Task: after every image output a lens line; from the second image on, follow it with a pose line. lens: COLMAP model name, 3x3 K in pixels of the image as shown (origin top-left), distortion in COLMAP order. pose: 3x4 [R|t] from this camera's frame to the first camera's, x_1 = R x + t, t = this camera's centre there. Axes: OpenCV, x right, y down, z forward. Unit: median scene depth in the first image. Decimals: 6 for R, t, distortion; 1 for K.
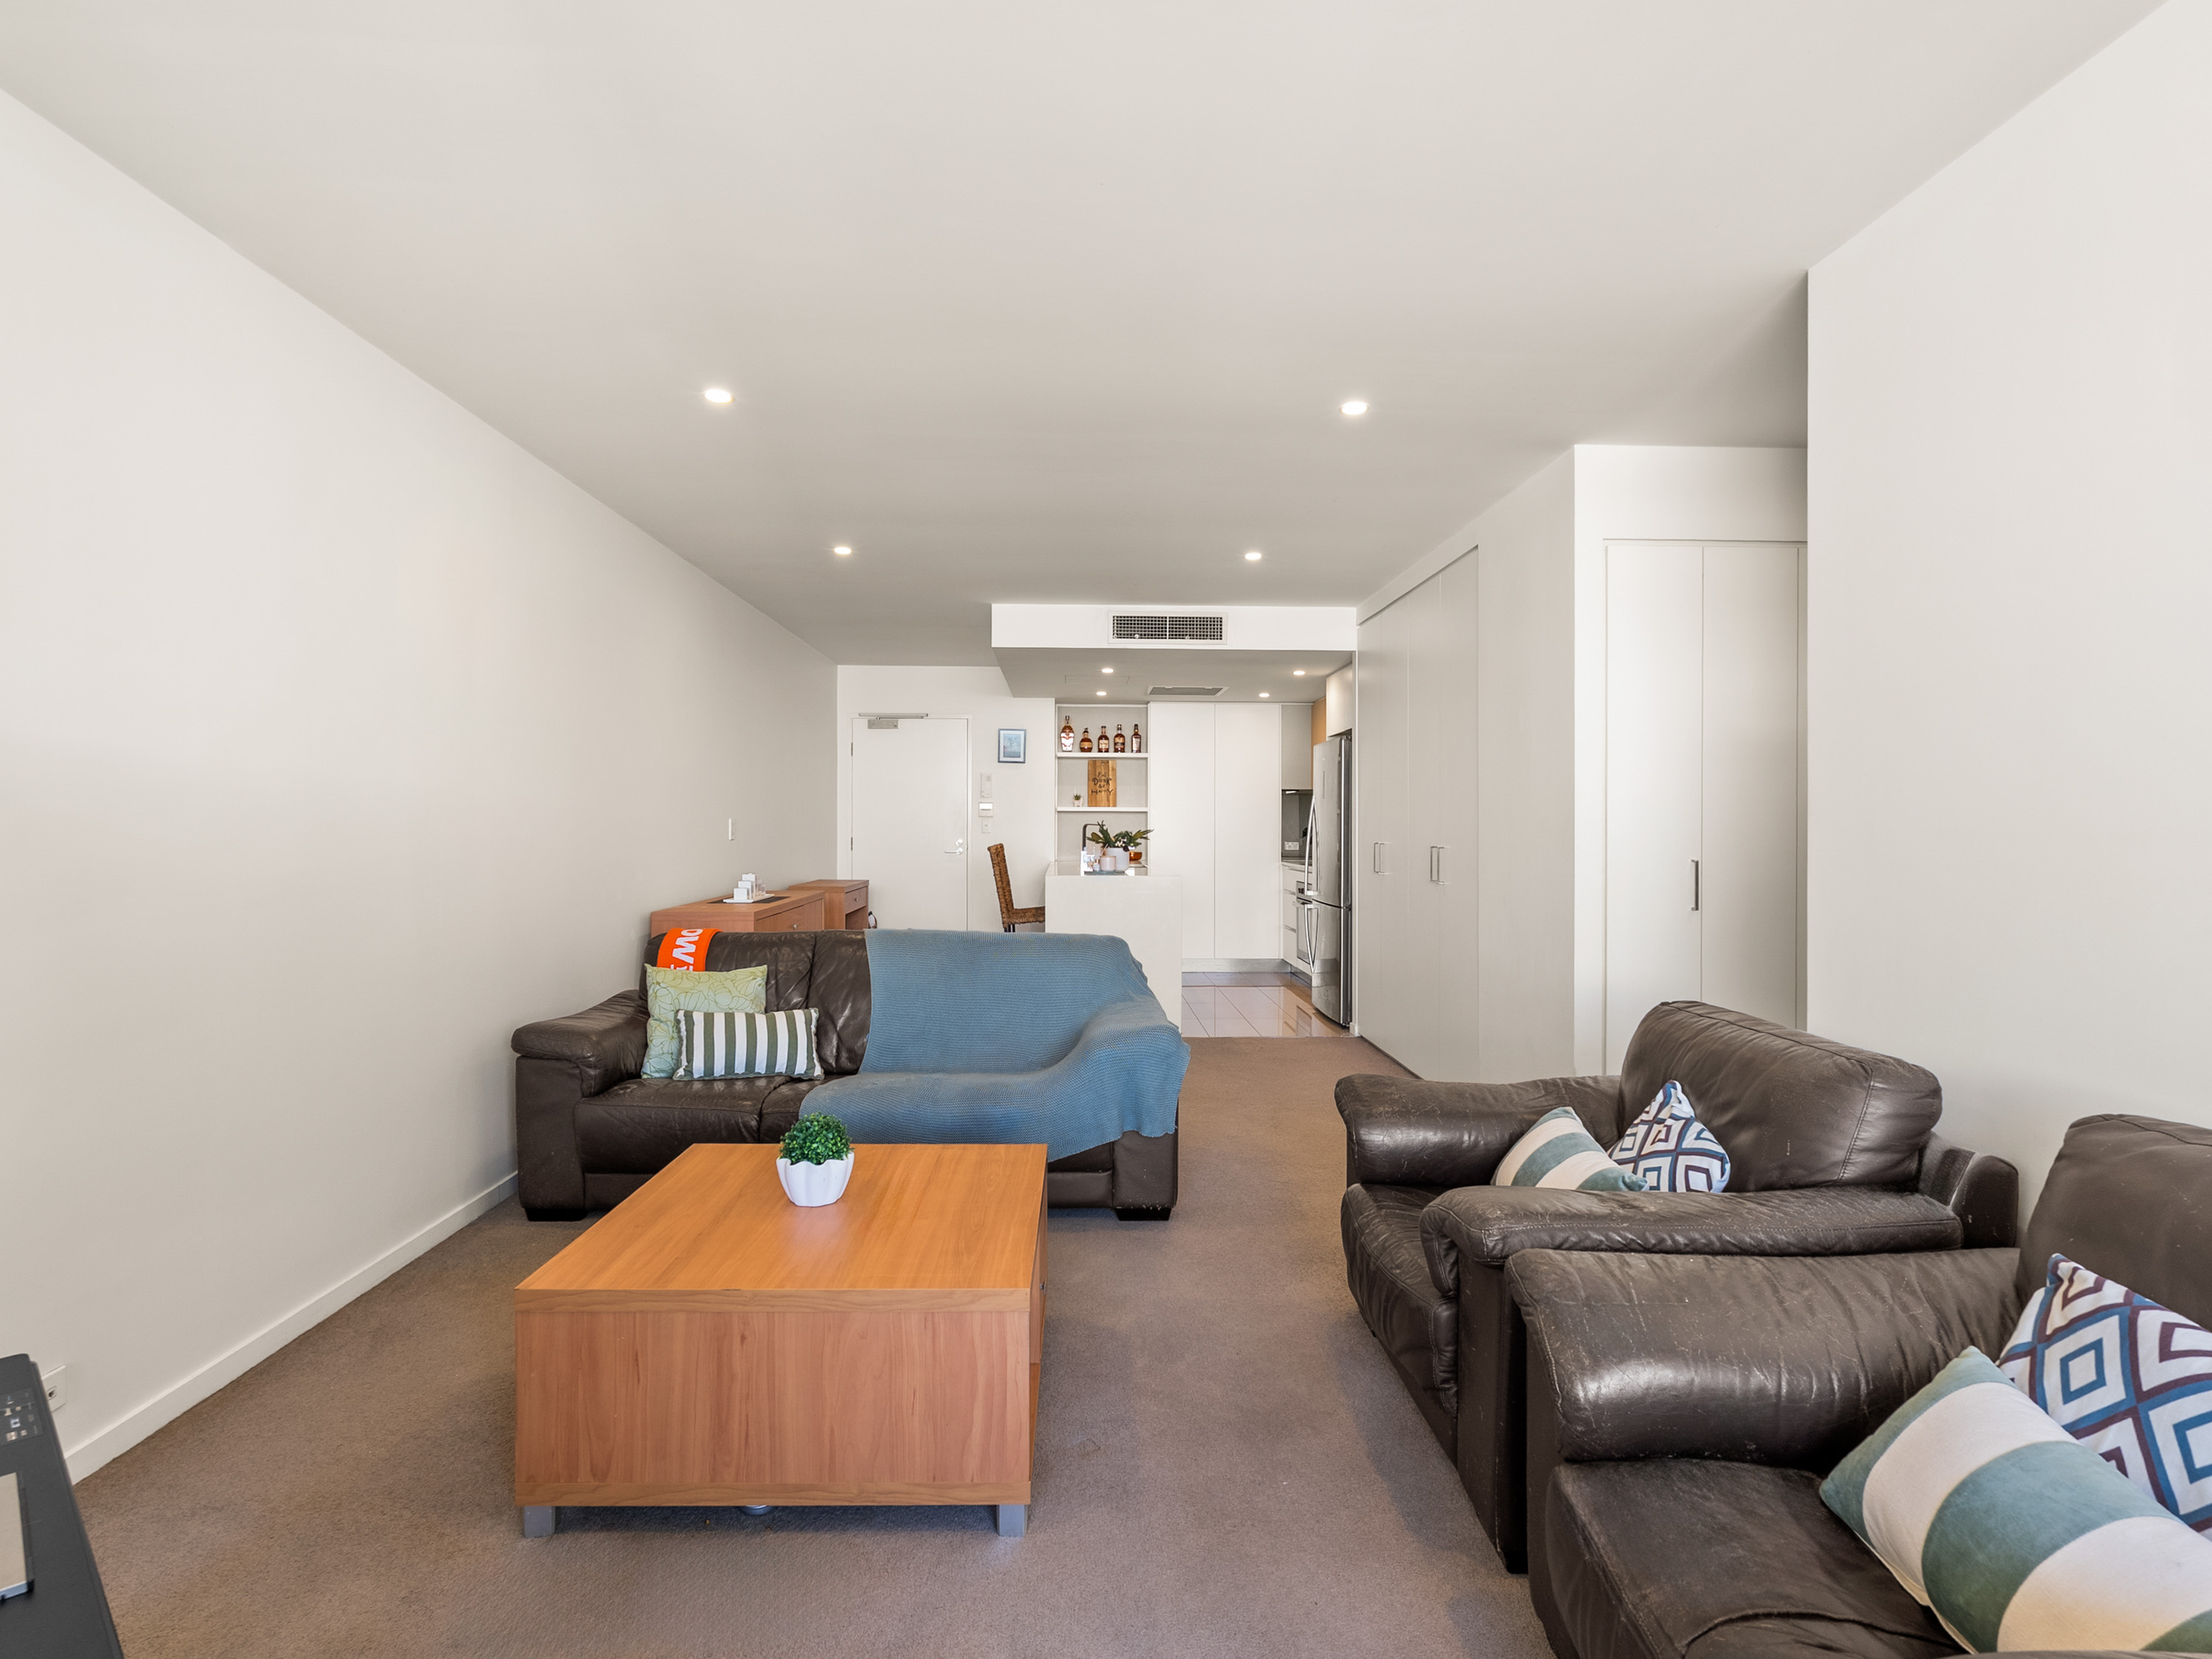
lens RADIAL K [[1043.9, 0, 1106.1], [0, 1043.9, 830.6], [0, 0, 1]] dist [0.001817, 0.000753]
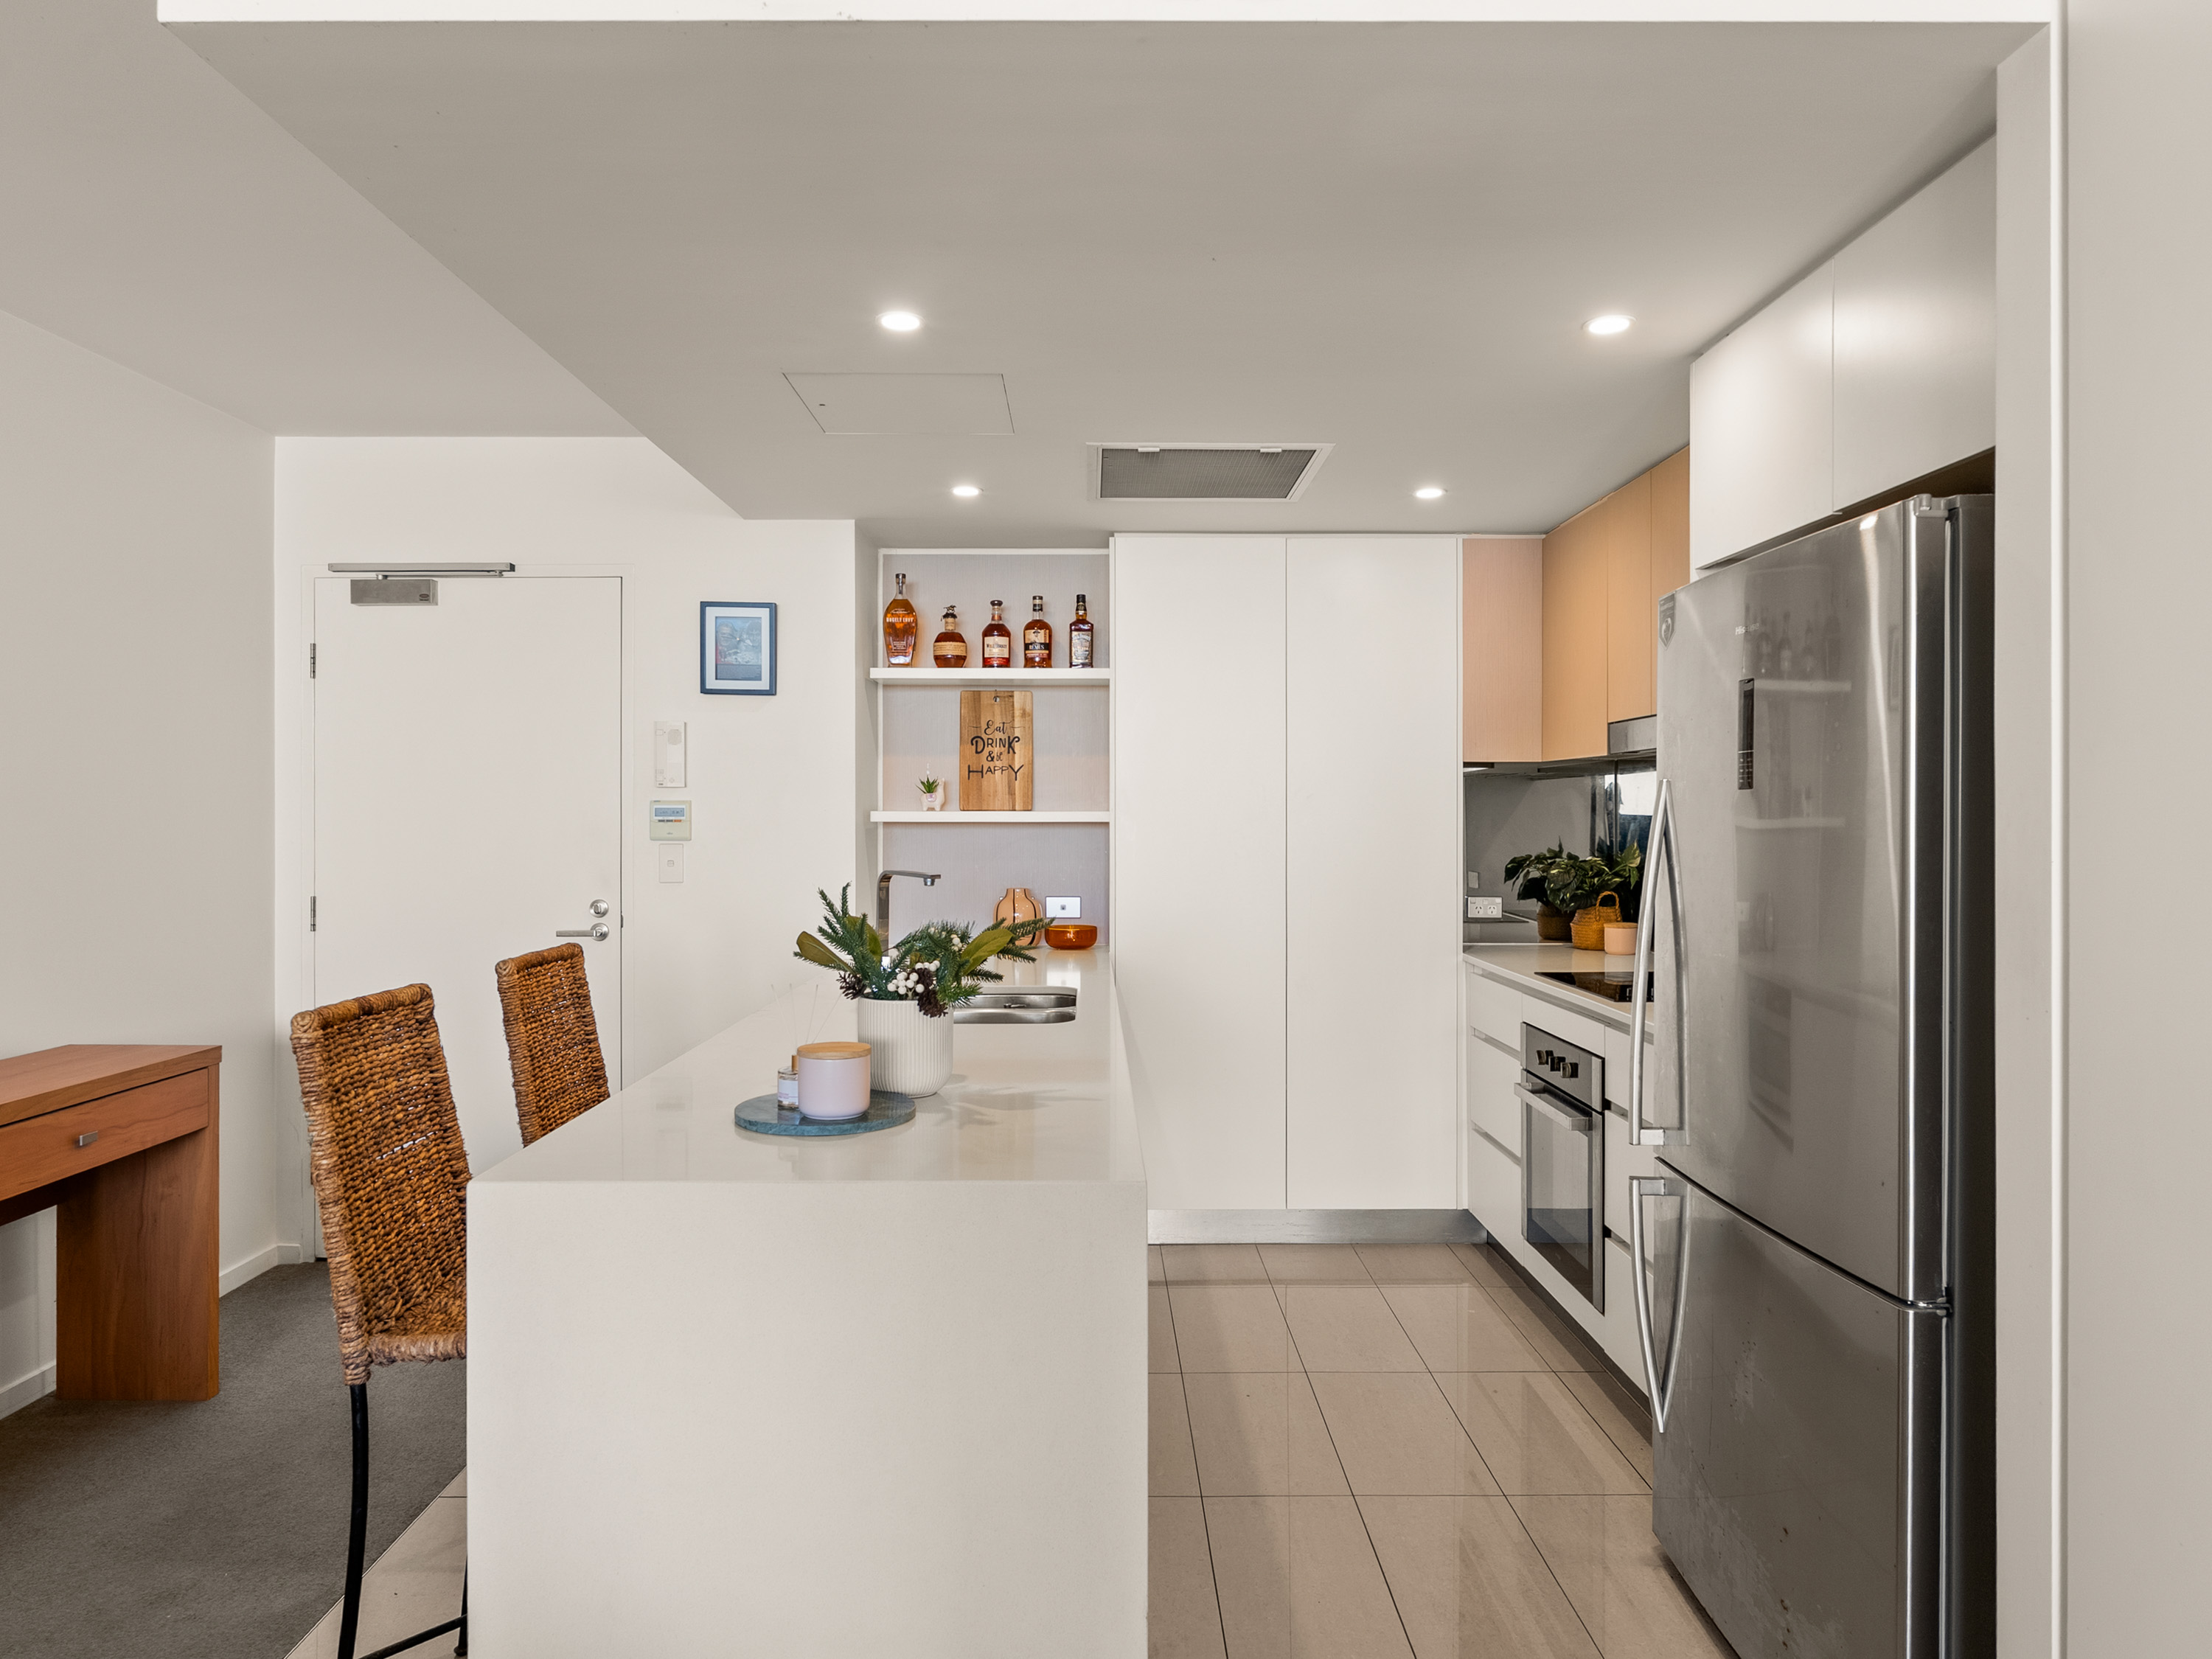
lens RADIAL K [[1289.6, 0, 1101.3], [0, 1289.6, 821.0], [0, 0, 1]] dist [-0.000589, -0.000254]
pose [[0.999493, -0.004323, -0.031529, 0.050480], [0.004267, 0.999989, -0.001830, -0.017870], [0.031537, 0.001694, 0.999501, 0.527629]]
